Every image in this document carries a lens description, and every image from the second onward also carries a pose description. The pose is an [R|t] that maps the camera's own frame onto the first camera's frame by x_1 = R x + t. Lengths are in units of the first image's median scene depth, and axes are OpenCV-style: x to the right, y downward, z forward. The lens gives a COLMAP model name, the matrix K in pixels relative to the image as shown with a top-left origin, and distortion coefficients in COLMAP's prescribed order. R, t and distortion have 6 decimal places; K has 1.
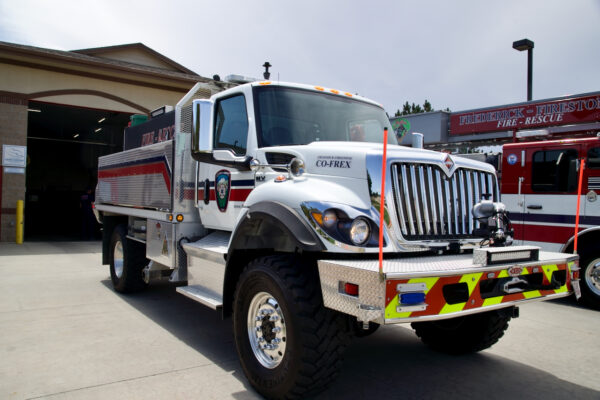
lens RADIAL K [[480.7, 0, 300.0], [0, 480.7, 200.0], [0, 0, 1]] dist [-0.028236, 0.006098]
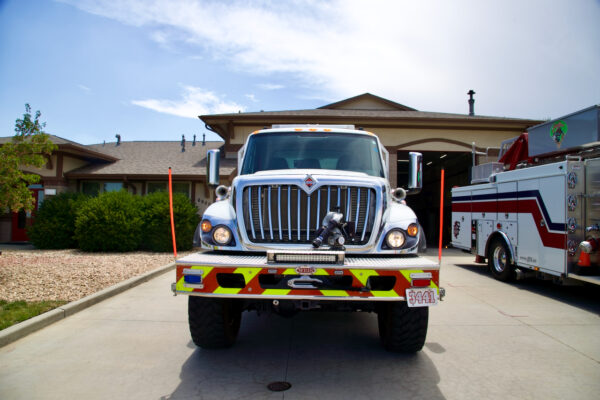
lens RADIAL K [[410.8, 0, 298.5], [0, 410.8, 208.4], [0, 0, 1]] dist [-0.125811, 0.076354]
pose [[0.791829, -0.020159, -0.610410, 0.939220], [0.009305, 0.999737, -0.020946, 0.011563], [0.610672, 0.010905, 0.791808, 0.150302]]
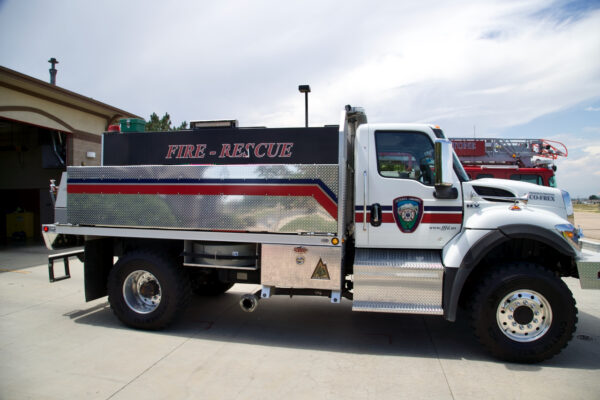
lens RADIAL K [[395.6, 0, 299.0], [0, 395.6, 204.9], [0, 0, 1]] dist [-0.120508, 0.059451]
pose [[0.726011, -0.032695, 0.686906, -1.286050], [0.010362, 0.999276, 0.036611, -0.102651], [-0.687605, -0.019462, 0.725824, 0.642599]]
